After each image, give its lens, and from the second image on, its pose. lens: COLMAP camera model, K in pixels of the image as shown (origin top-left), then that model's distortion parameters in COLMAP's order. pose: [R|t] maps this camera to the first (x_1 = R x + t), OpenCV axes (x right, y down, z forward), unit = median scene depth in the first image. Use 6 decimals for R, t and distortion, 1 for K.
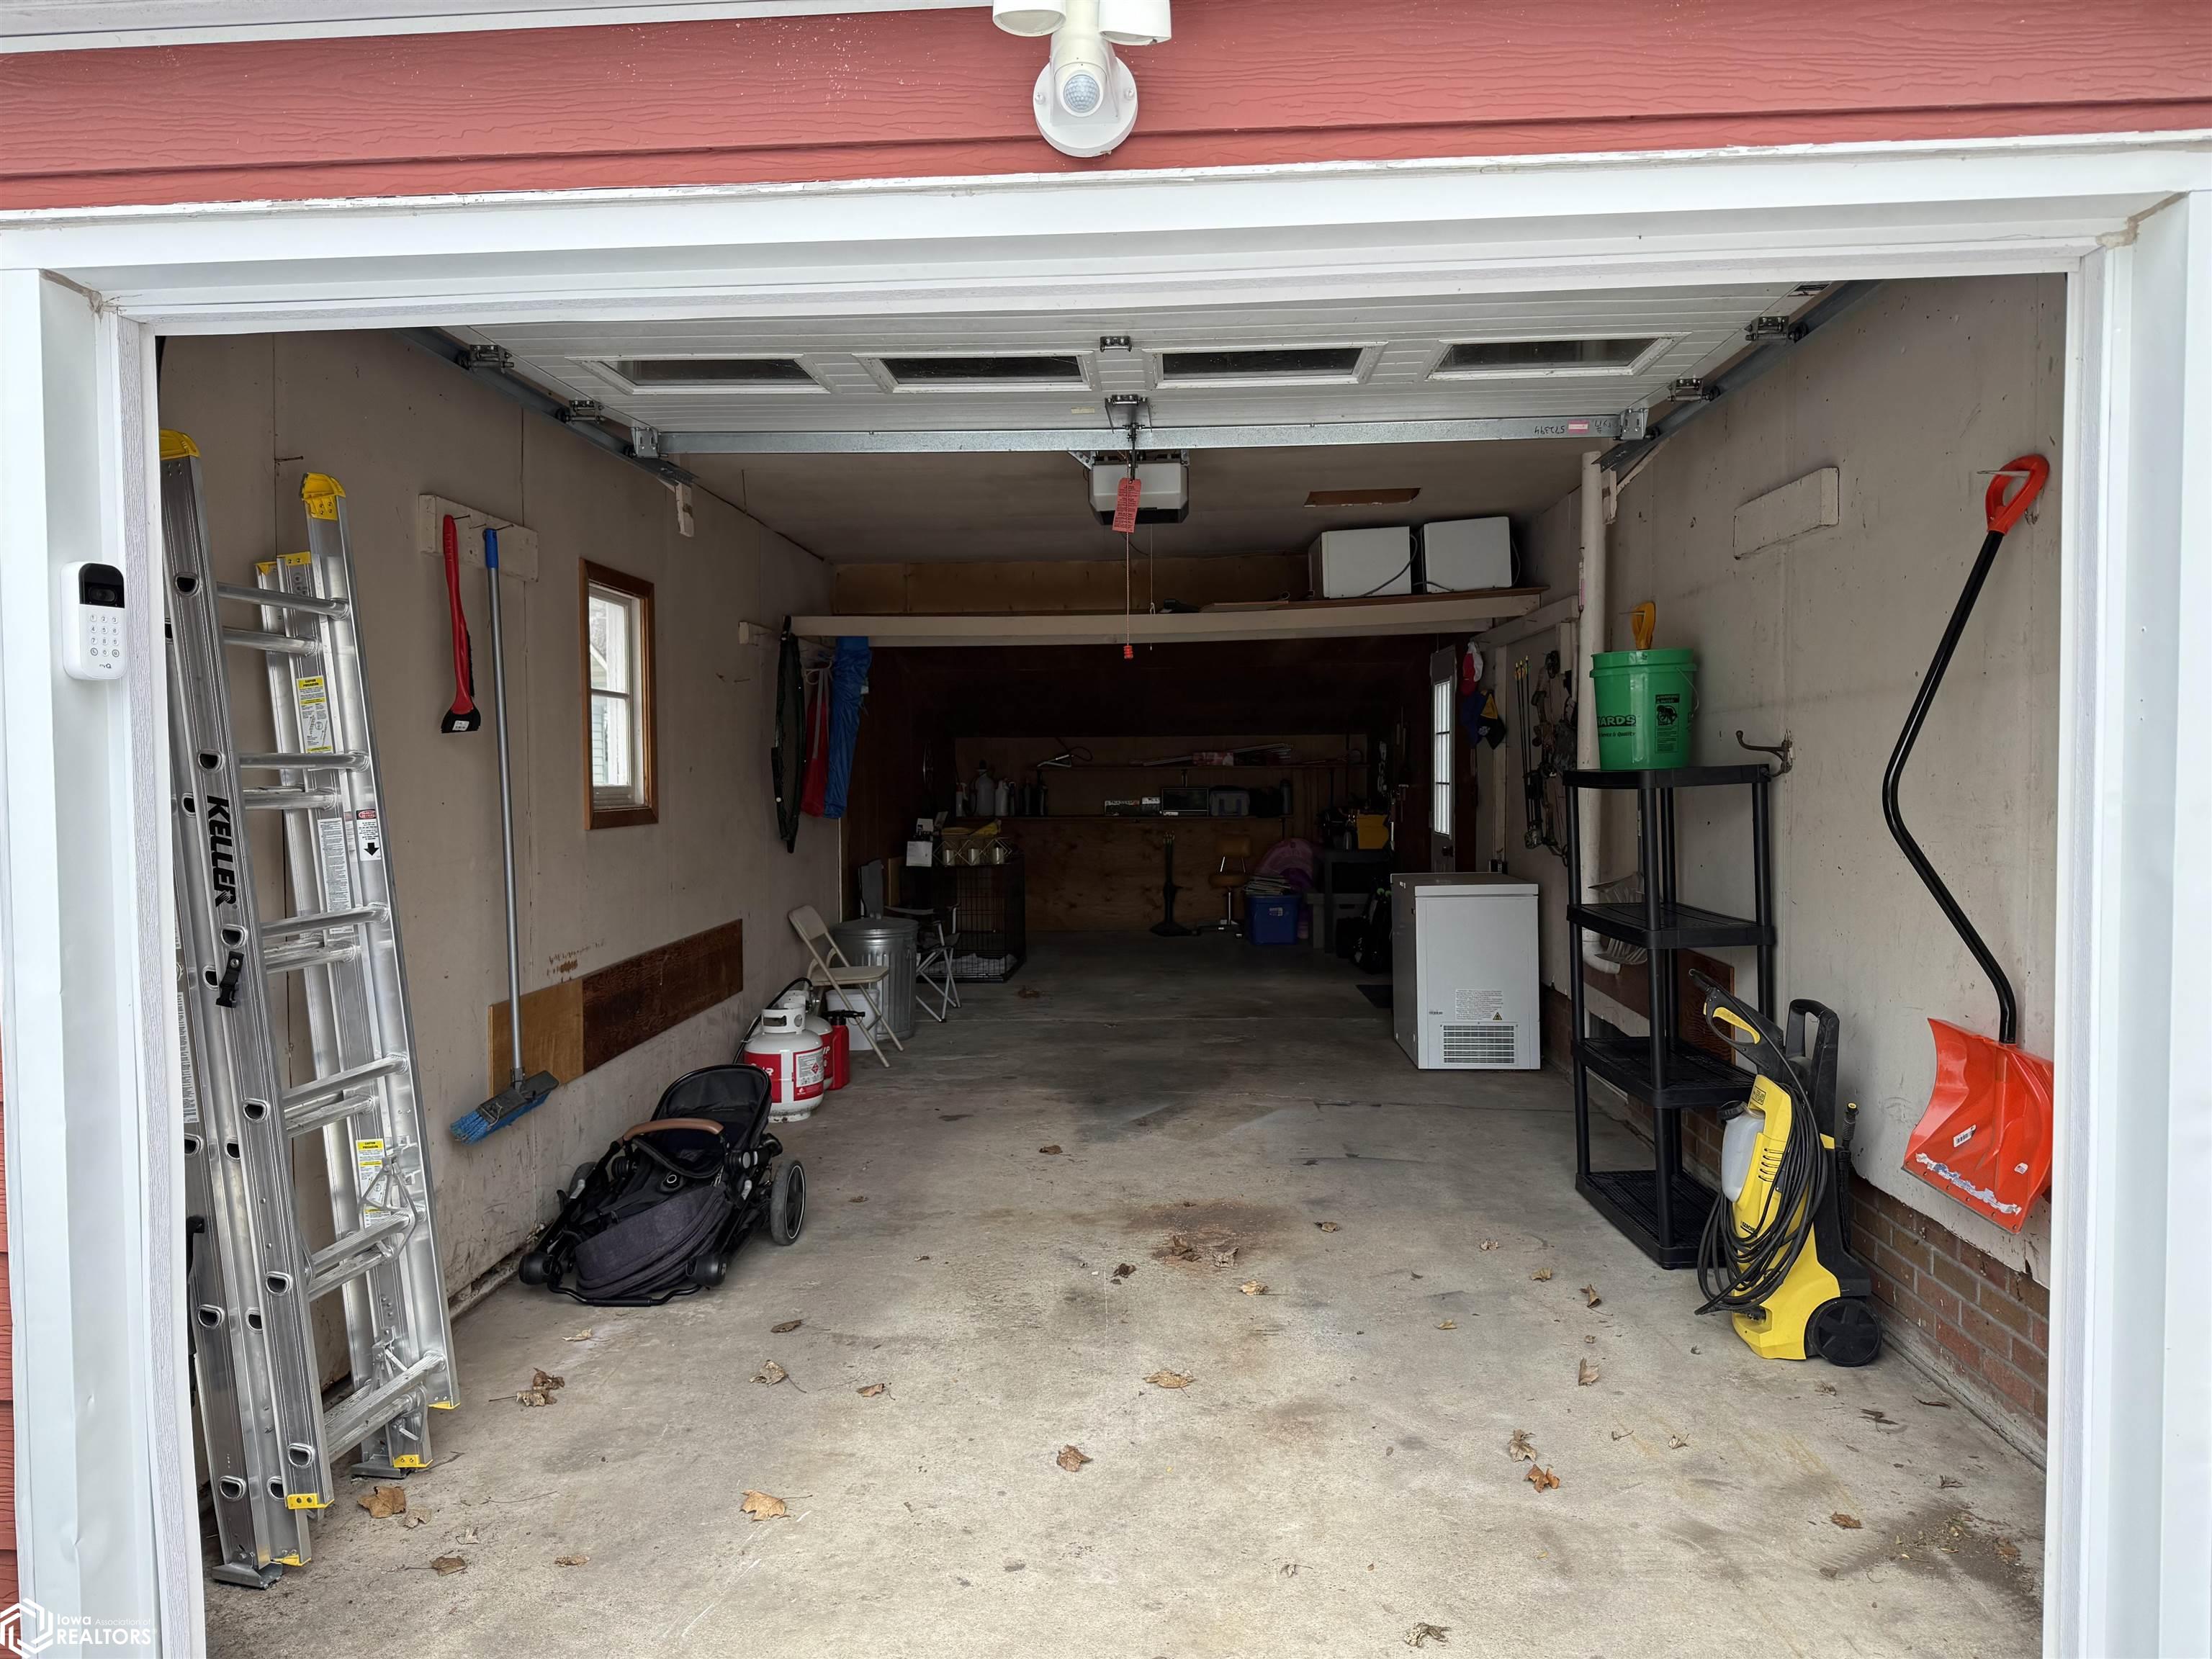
lens RADIAL K [[1556.4, 0, 1101.7], [0, 1556.4, 825.6], [0, 0, 1]] dist [0.068461, -0.100002]
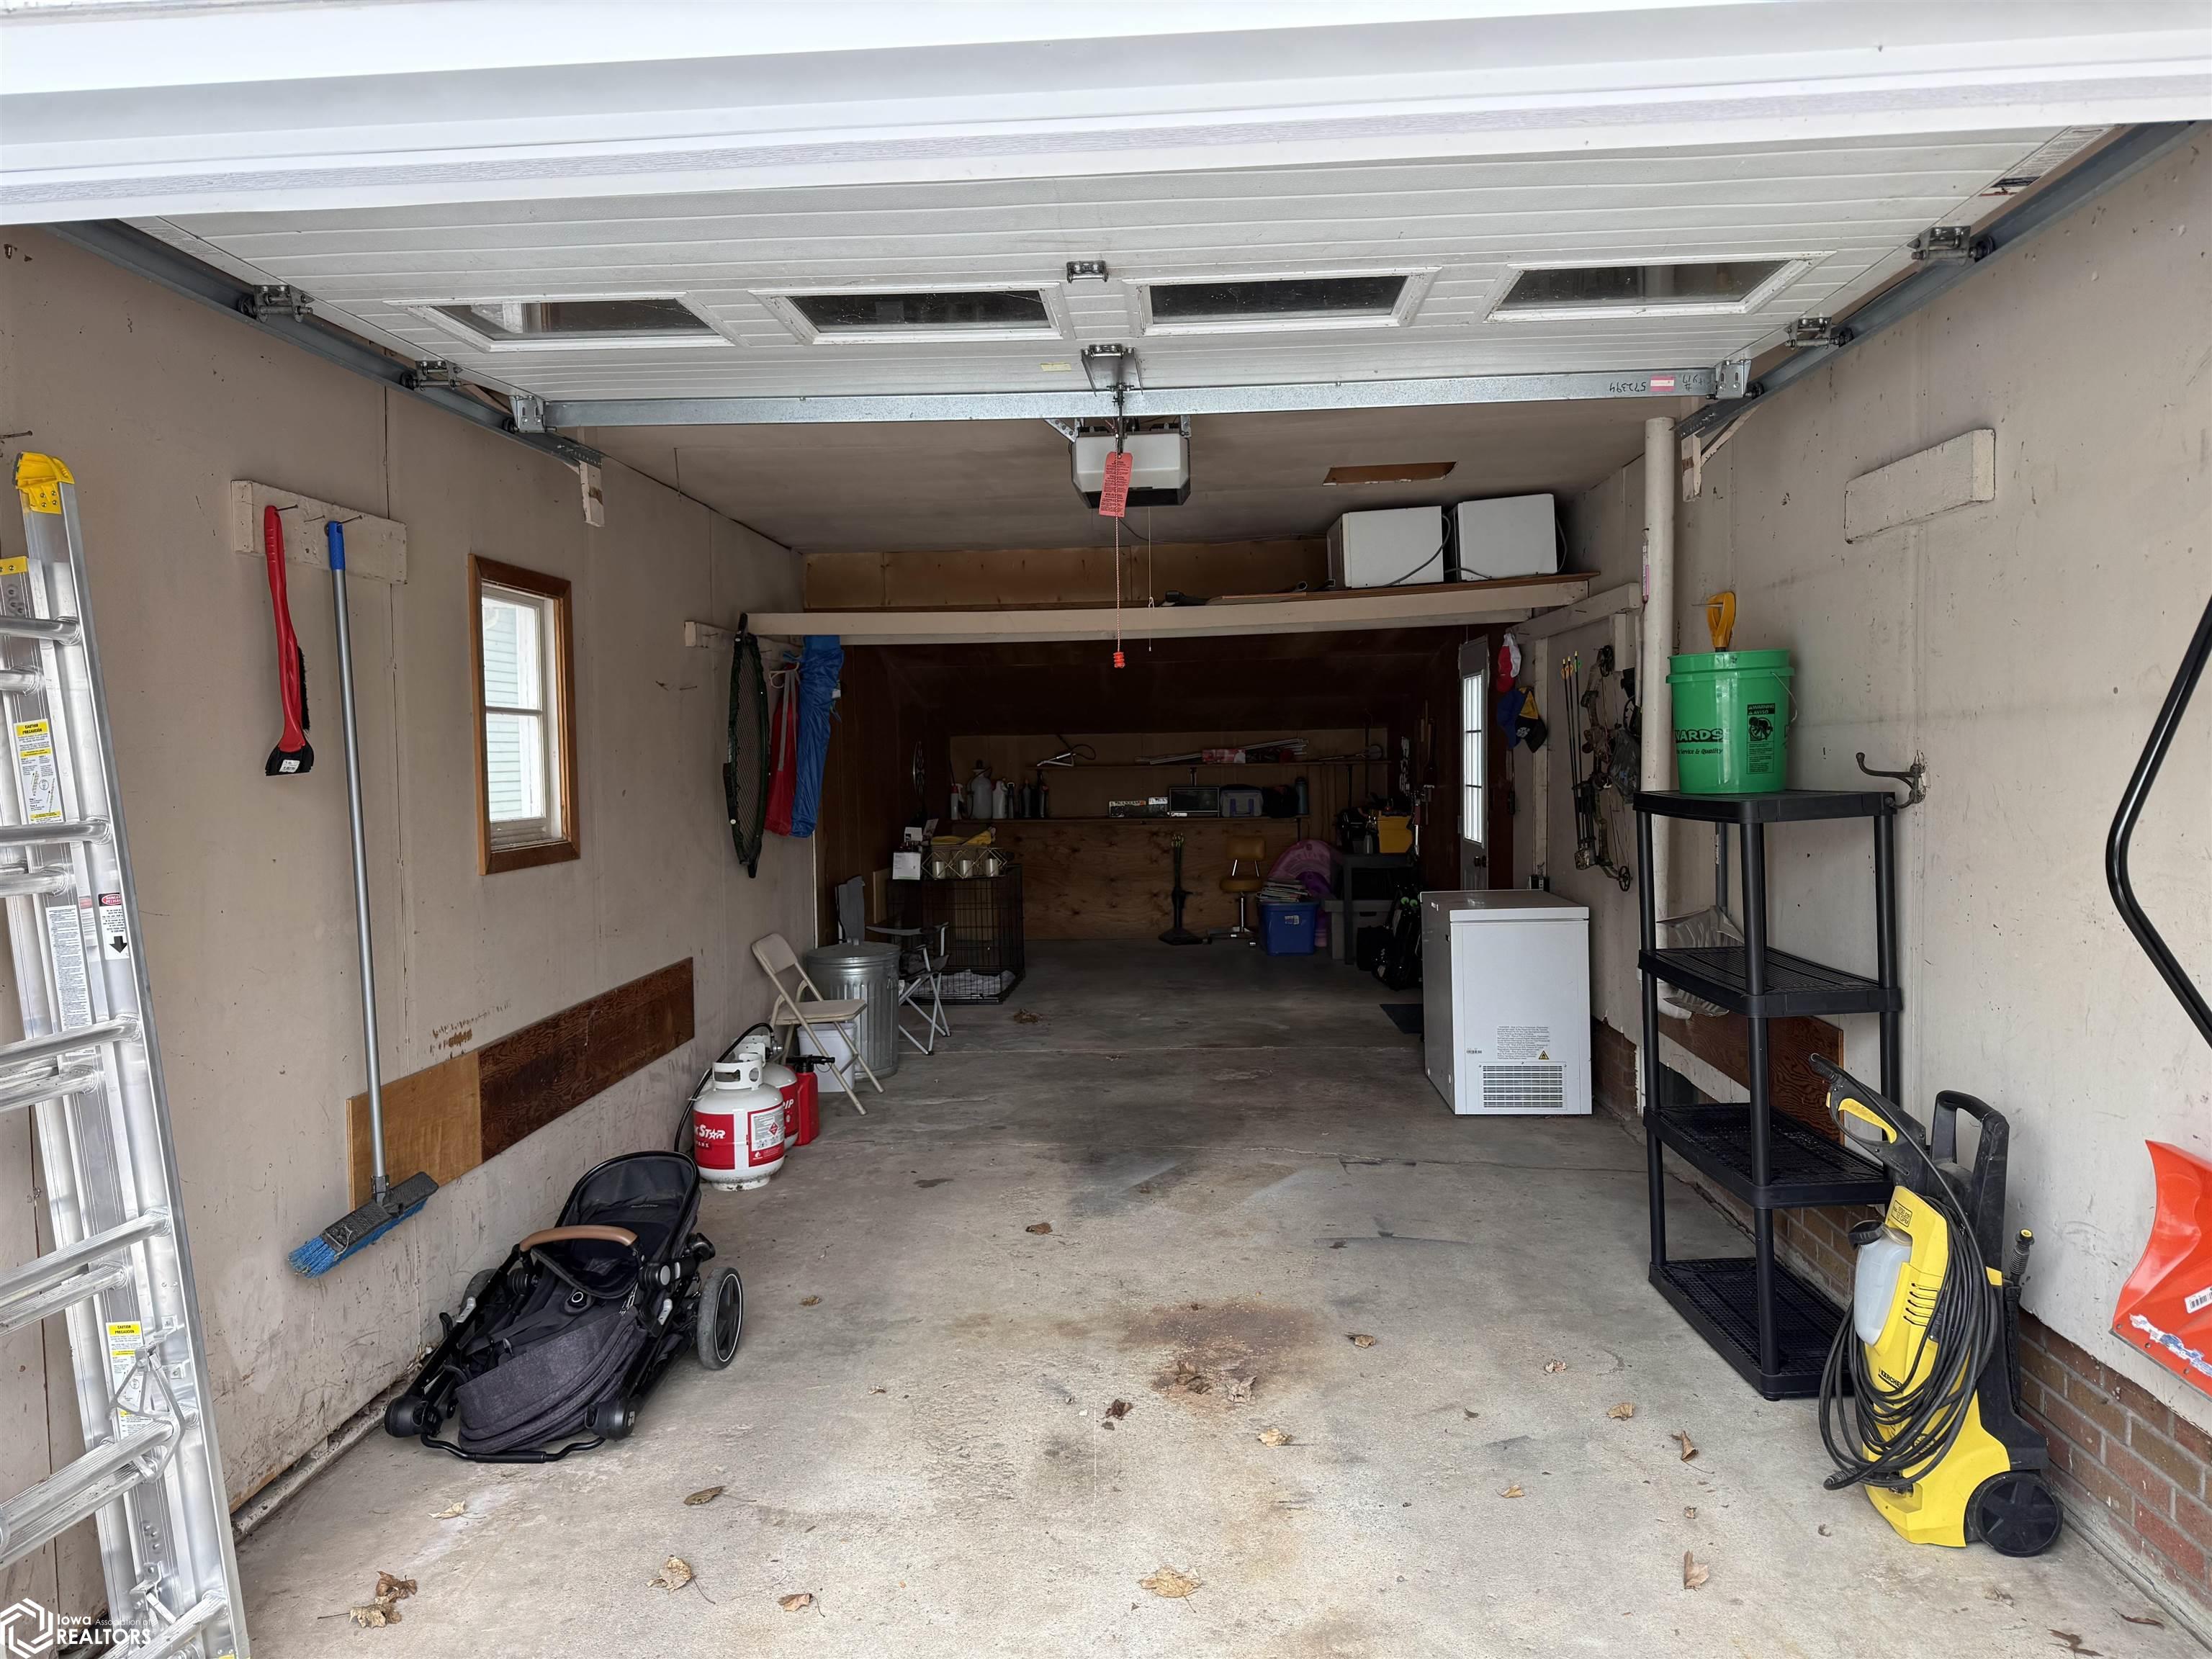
lens RADIAL K [[1548.5, 0, 1105.2], [0, 1548.5, 829.5], [0, 0, 1]] dist [0.028243, -0.033969]
pose [[0.999942, -0.008703, -0.006377, 0.015301], [0.008795, 0.999856, 0.014534, -0.034739], [0.006249, -0.014589, 0.999874, 0.178693]]
